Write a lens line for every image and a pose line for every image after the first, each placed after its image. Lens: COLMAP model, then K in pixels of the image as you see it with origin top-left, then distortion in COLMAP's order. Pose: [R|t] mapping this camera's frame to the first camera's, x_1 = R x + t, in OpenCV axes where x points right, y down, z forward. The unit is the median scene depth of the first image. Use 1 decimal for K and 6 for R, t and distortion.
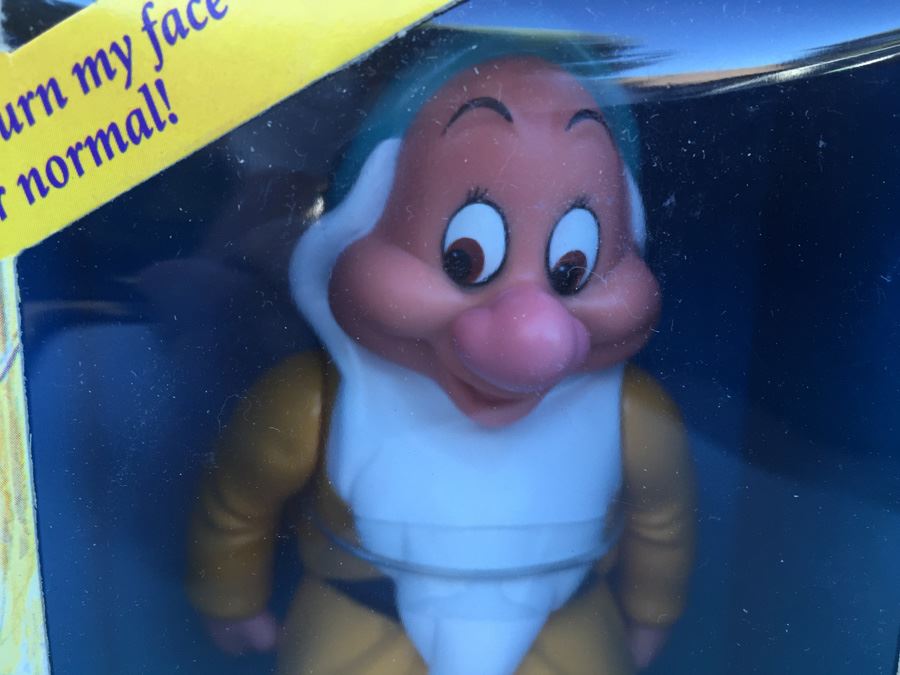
lens RADIAL K [[754.1, 0, 450.0], [0, 754.1, 337.5], [0, 0, 1]] dist [0.080266, -0.137519]
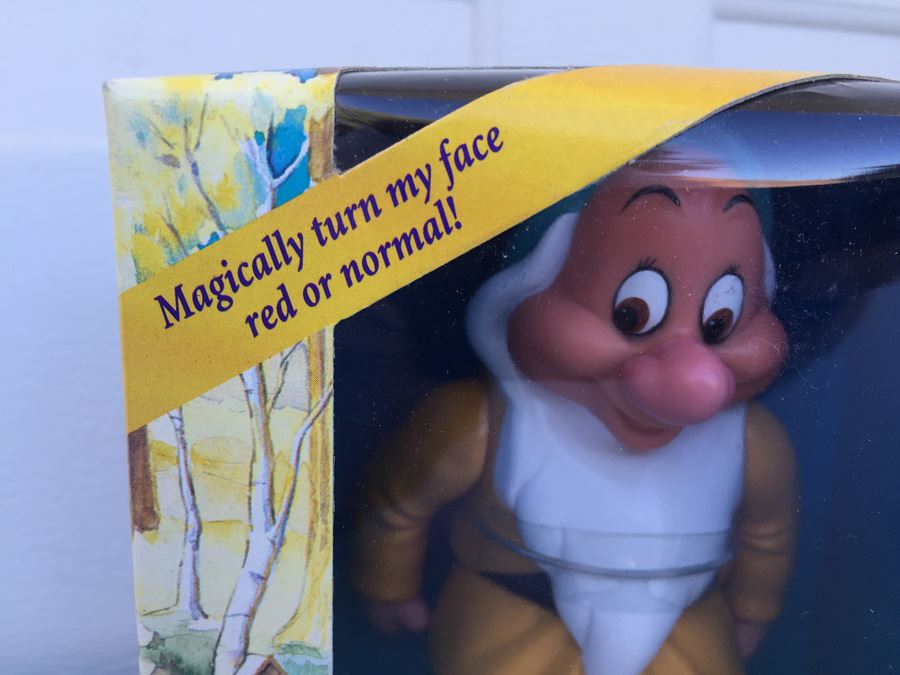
lens RADIAL K [[754.1, 0, 450.0], [0, 754.1, 337.5], [0, 0, 1]] dist [0.080266, -0.137519]
pose [[0.999010, 0.022170, -0.038576, -0.311270], [-0.021806, 0.999714, 0.009828, -0.100135], [0.038783, -0.008977, 0.999207, -0.312275]]
